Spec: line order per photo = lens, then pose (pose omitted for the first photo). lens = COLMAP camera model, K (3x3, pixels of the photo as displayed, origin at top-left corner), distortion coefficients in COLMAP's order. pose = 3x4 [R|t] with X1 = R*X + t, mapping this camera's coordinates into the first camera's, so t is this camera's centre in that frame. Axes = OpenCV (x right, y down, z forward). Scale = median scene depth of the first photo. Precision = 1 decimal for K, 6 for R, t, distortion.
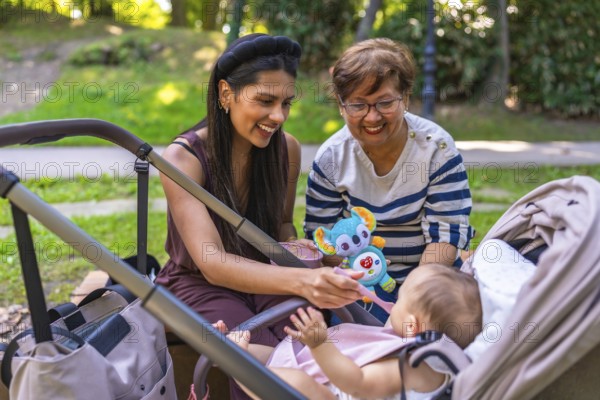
lens RADIAL K [[583.5, 0, 300.3], [0, 583.5, 215.5], [0, 0, 1]] dist [-0.004462, -0.001350]
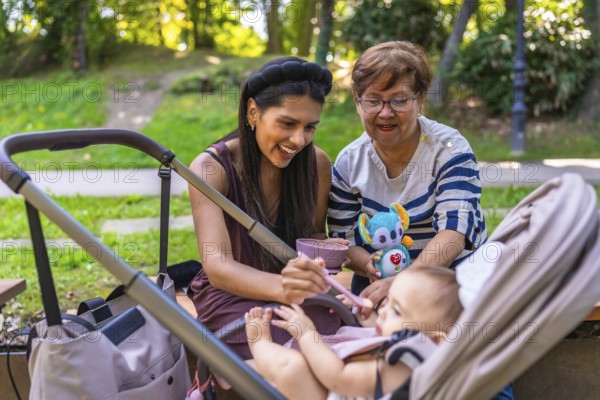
lens RADIAL K [[583.5, 0, 300.3], [0, 583.5, 215.5], [0, 0, 1]] dist [-0.004462, -0.001350]
pose [[0.983430, 0.003733, -0.181248, 0.143903], [-0.011390, 0.999085, -0.041223, 0.031249], [0.180928, 0.042604, 0.982573, -0.009907]]
